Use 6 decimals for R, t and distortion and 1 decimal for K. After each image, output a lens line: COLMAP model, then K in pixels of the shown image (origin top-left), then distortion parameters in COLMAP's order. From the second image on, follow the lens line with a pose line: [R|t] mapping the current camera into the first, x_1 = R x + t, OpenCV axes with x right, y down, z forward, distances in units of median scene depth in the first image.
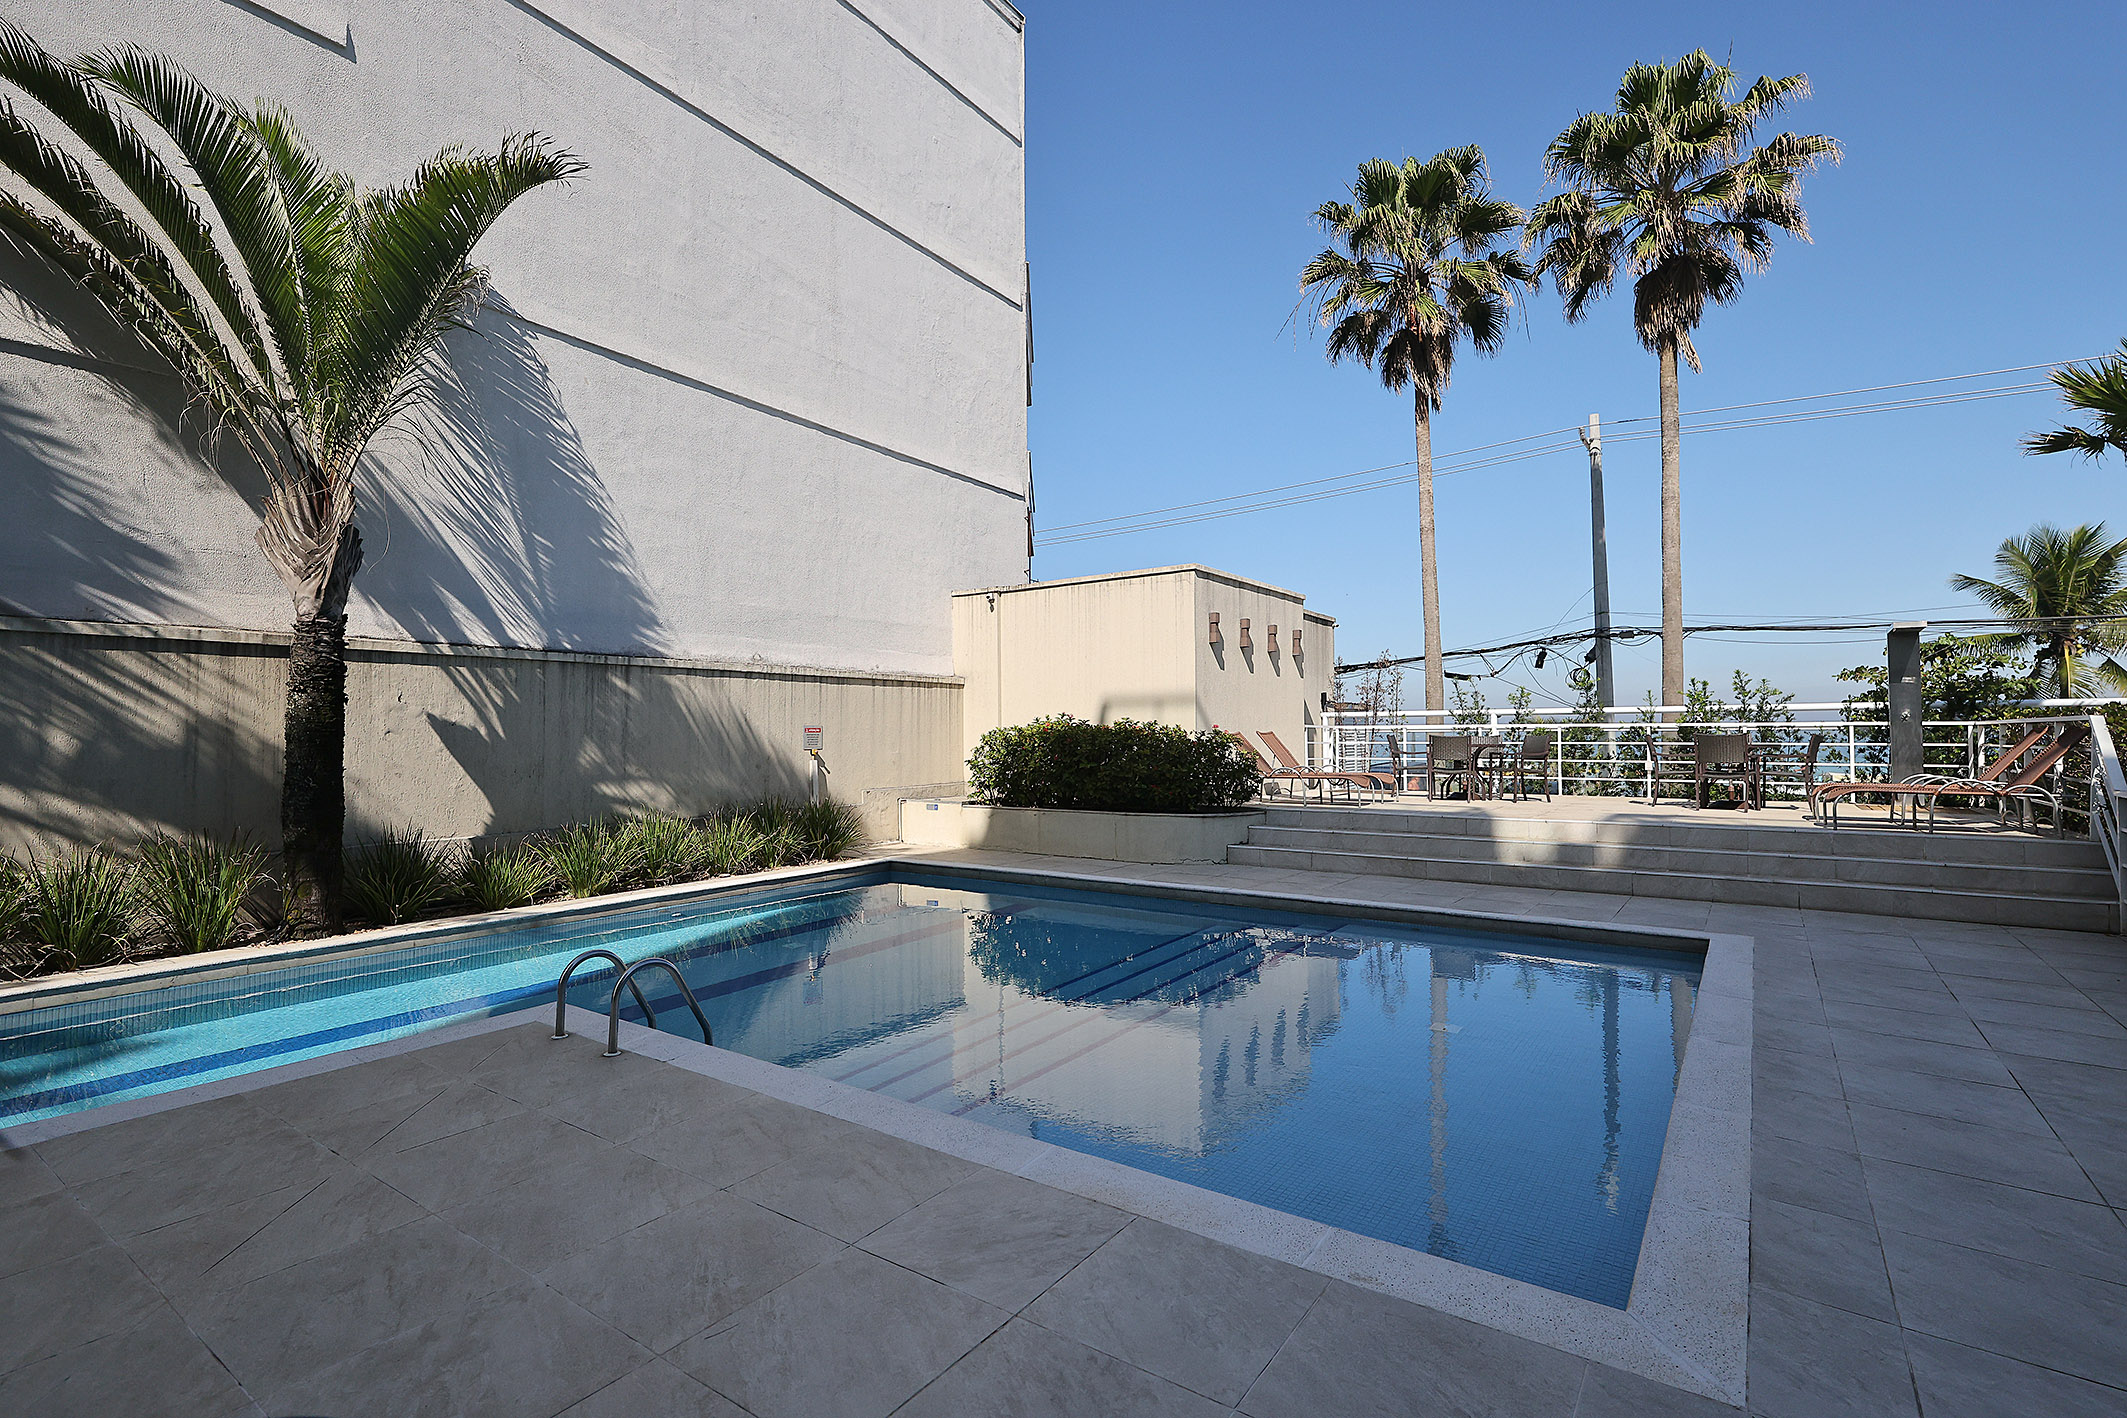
lens RADIAL K [[945.5, 0, 1066.3], [0, 945.5, 730.1], [0, 0, 1]] dist [0.008461, -0.001175]
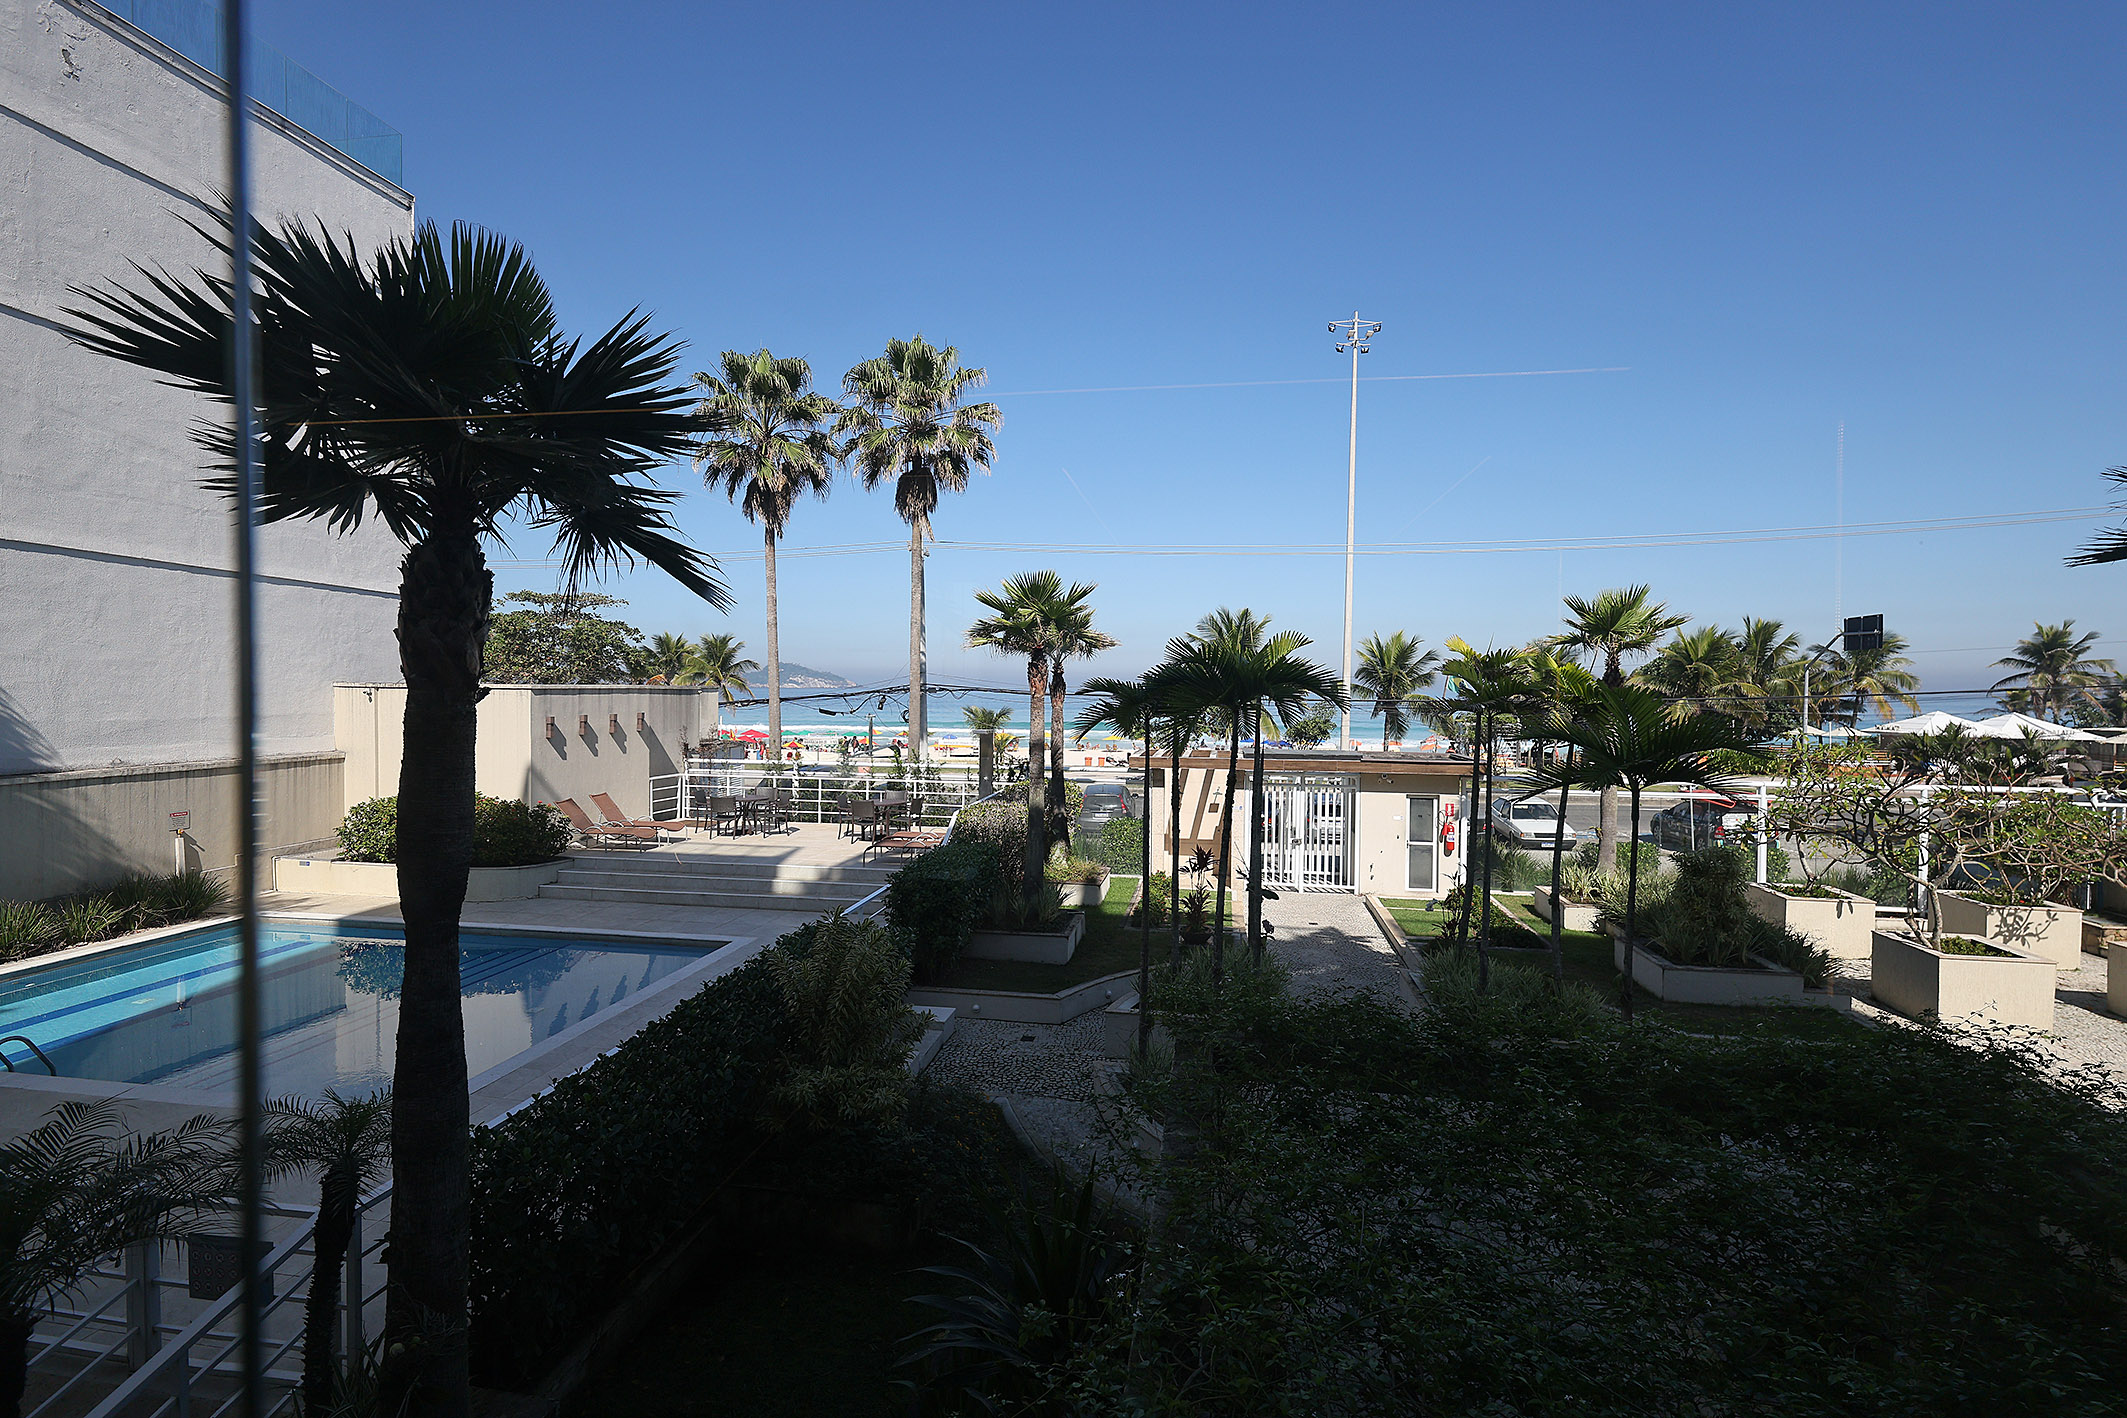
lens RADIAL K [[945.5, 0, 1074.0], [0, 945.5, 709.8], [0, 0, 1]] dist [0.008461, -0.001175]
pose [[0.906026, 0.003149, 0.423211, 0.248496], [-0.022731, 0.998891, 0.041230, -0.196312], [-0.422612, -0.046975, 0.905093, -0.582964]]
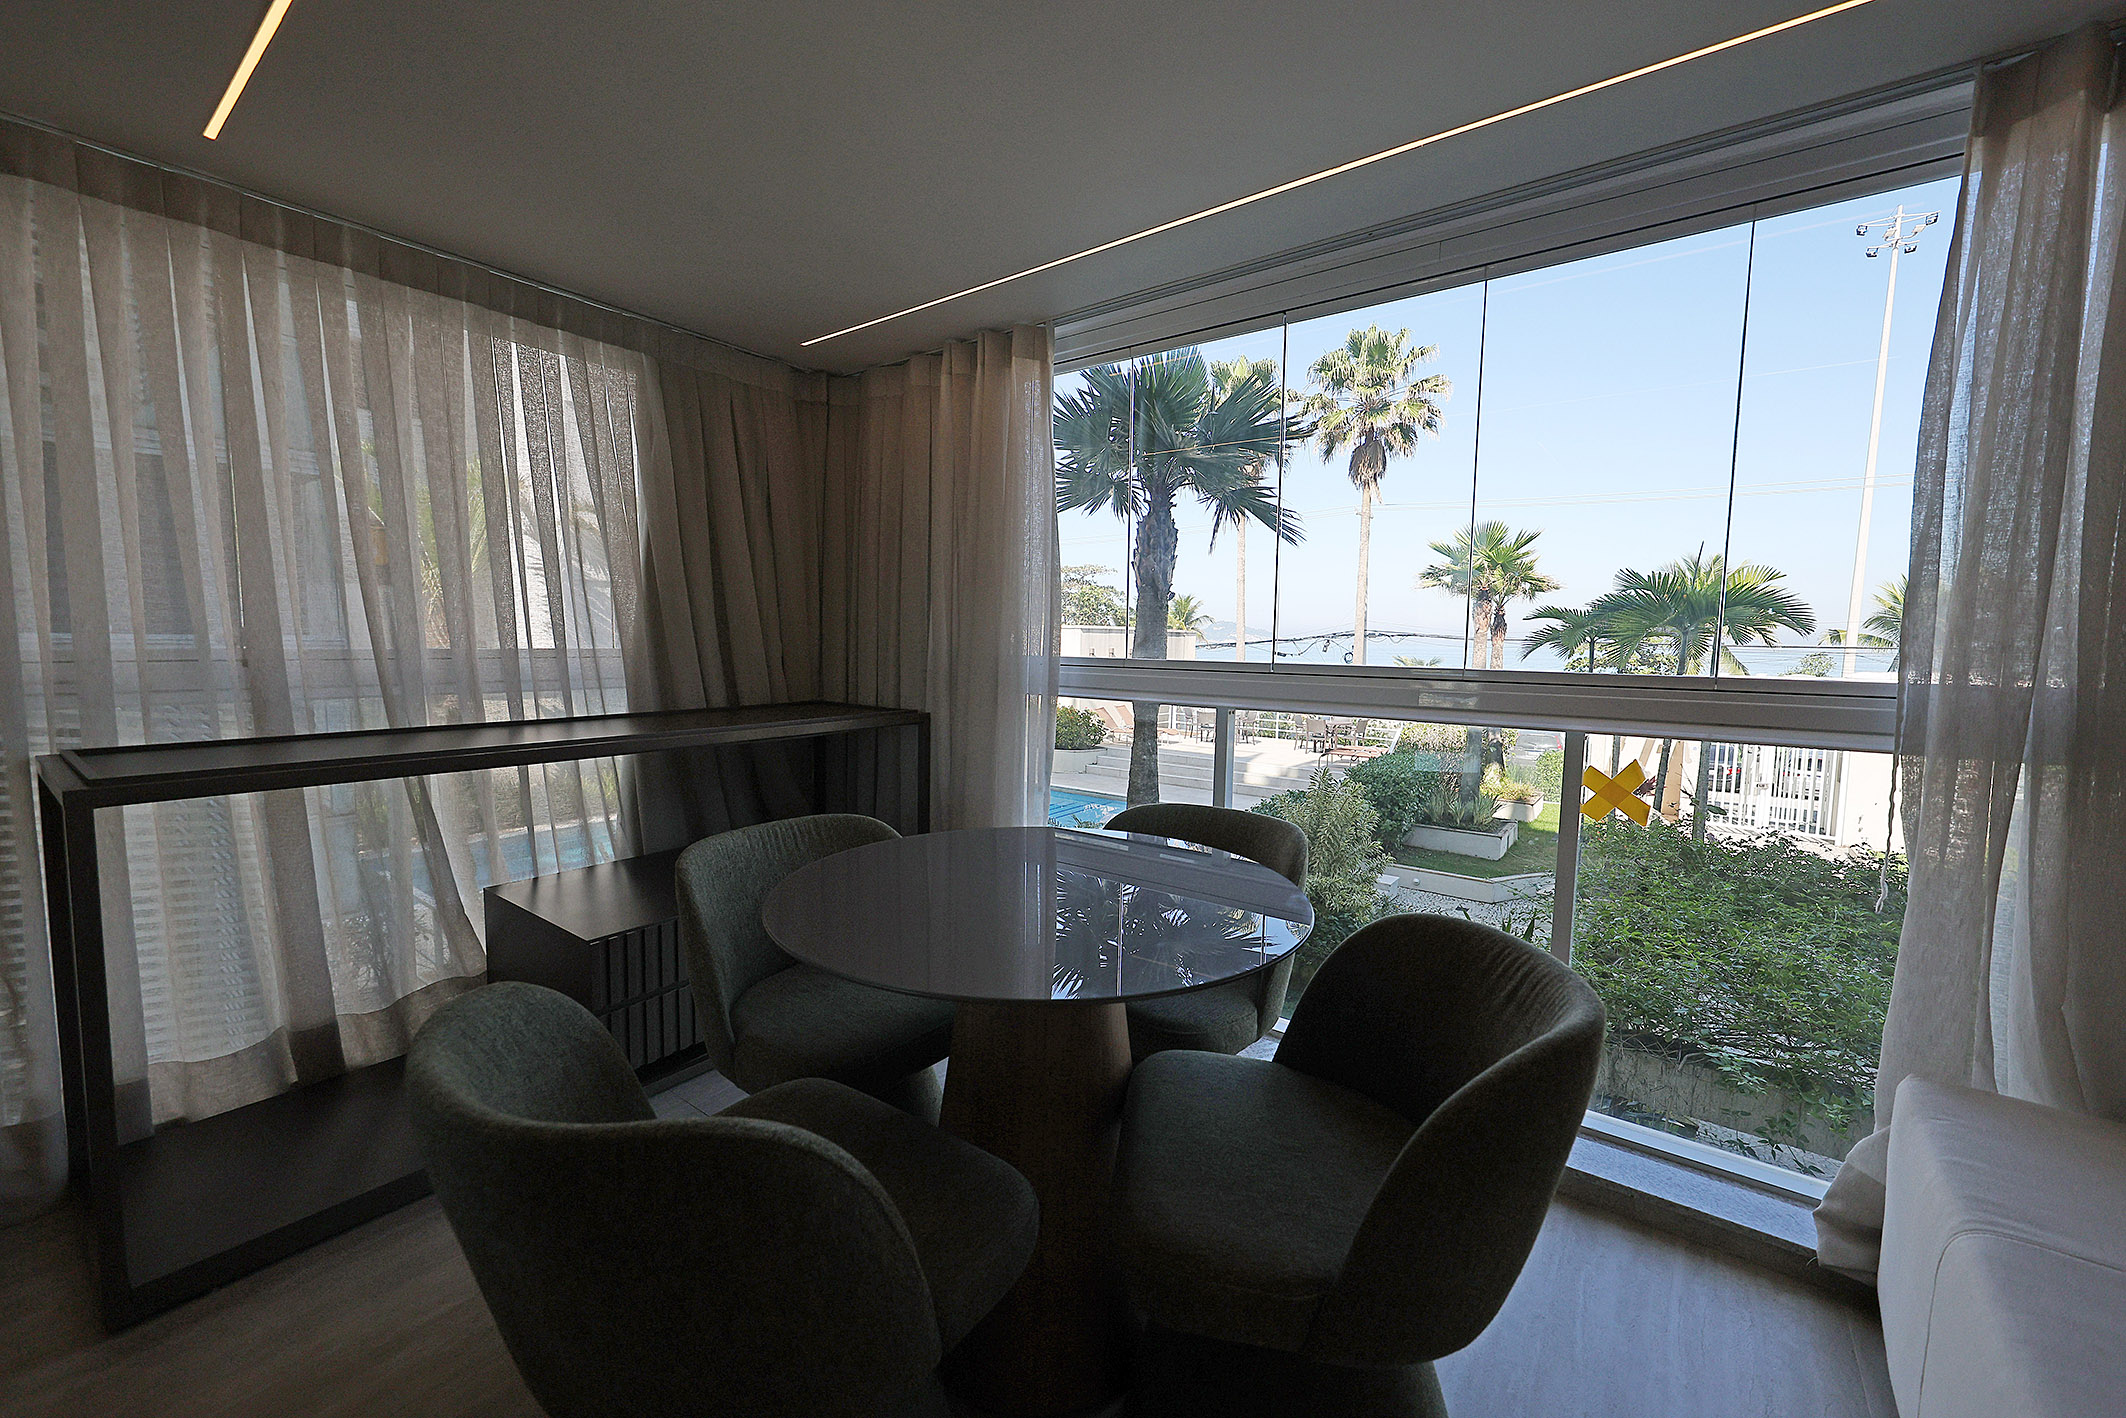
lens RADIAL K [[844.6, 0, 1059.4], [0, 844.6, 710.0], [0, 0, 1]] dist [-0.000334, -0.000384]
pose [[0.998675, 0.024747, -0.045123, 0.158530], [-0.019934, 0.994361, 0.104155, -0.165915], [0.047446, -0.103118, 0.993537, -0.742966]]
